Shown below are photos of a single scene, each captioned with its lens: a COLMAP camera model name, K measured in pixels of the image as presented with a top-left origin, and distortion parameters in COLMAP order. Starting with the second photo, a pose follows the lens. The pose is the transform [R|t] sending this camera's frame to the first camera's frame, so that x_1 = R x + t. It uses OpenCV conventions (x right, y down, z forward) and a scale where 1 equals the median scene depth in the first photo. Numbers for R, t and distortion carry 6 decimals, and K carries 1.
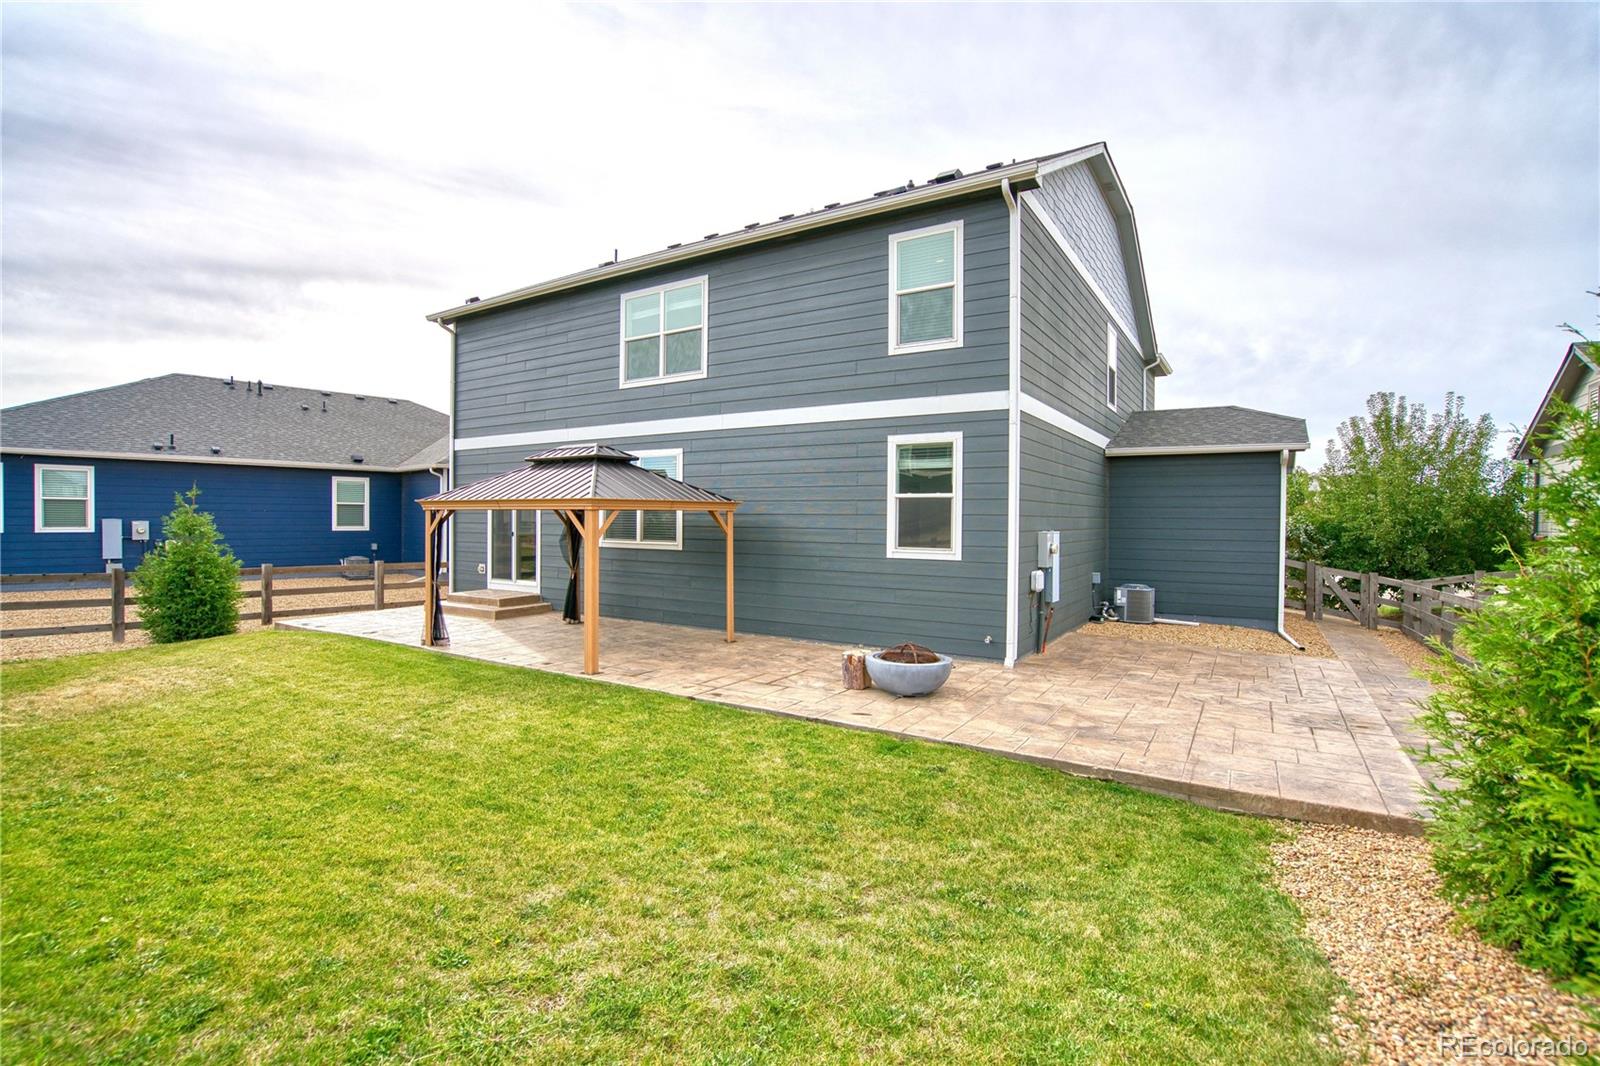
lens RADIAL K [[743.0, 0, 797.2], [0, 743.0, 528.5], [0, 0, 1]] dist [-0.051458, 0.019024]
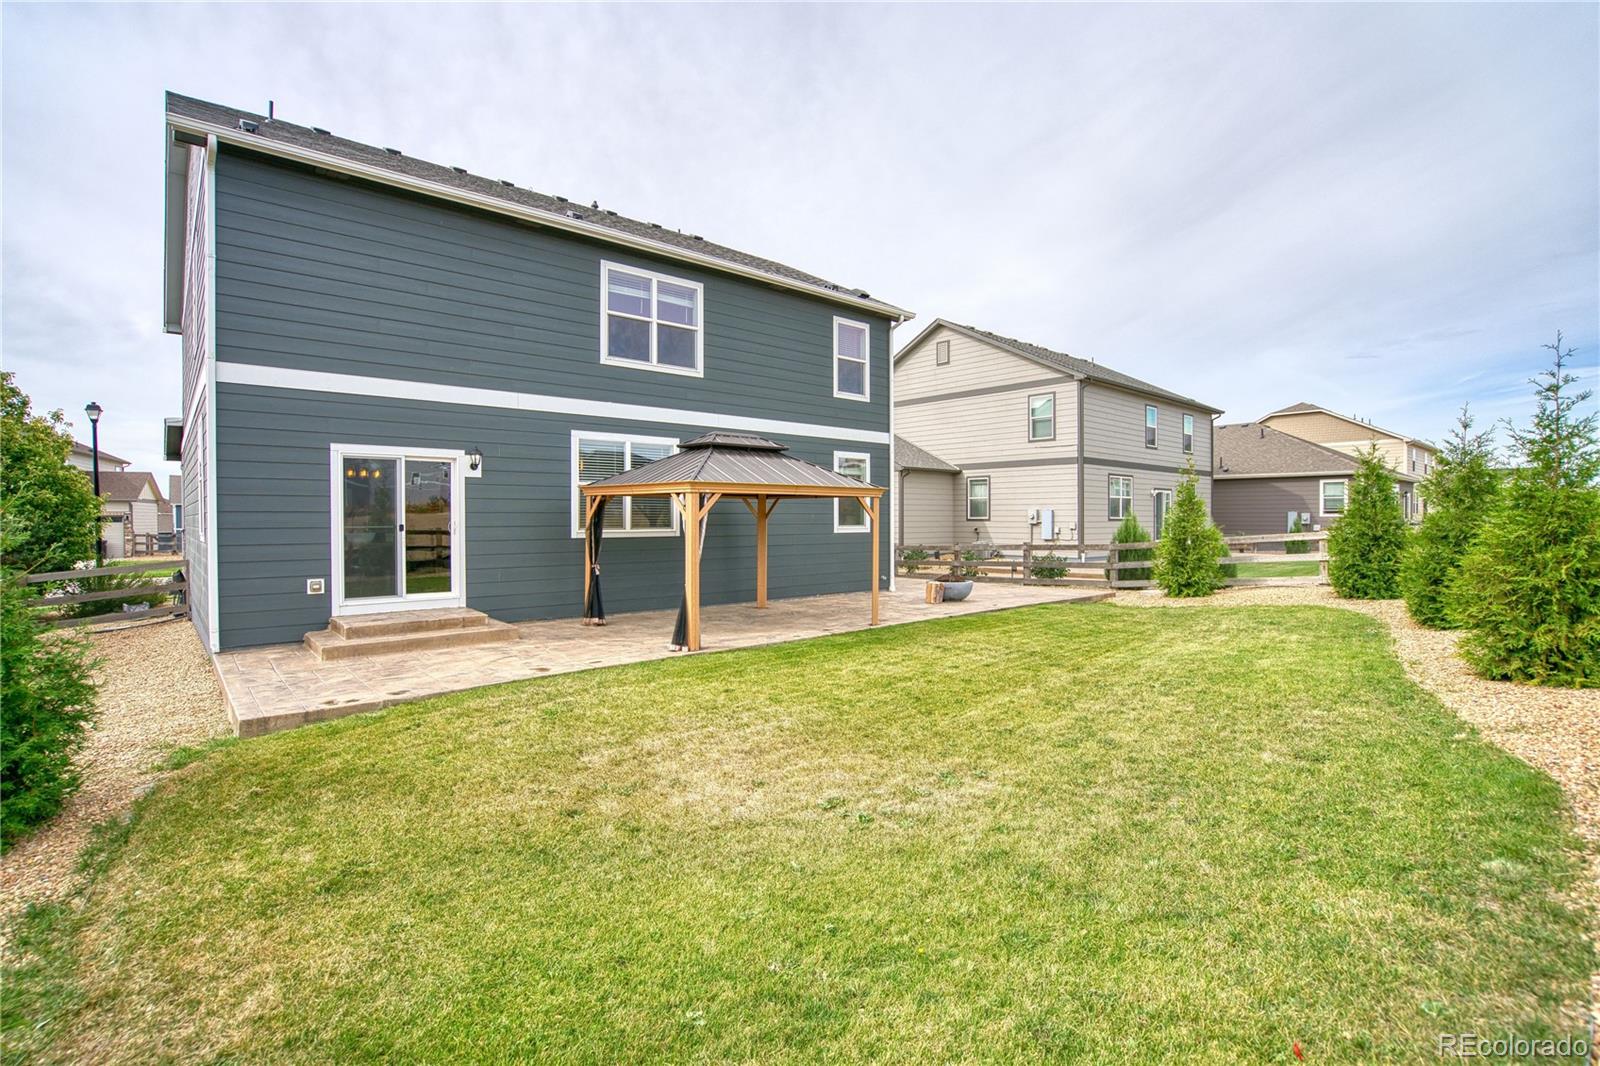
lens RADIAL K [[743.0, 0, 797.2], [0, 743.0, 528.5], [0, 0, 1]] dist [-0.051458, 0.019024]
pose [[0.286690, -0.009165, 0.957979, -1.092444], [0.027133, 0.999631, 0.001443, 0.021454], [-0.957639, 0.025579, 0.286833, 0.536682]]
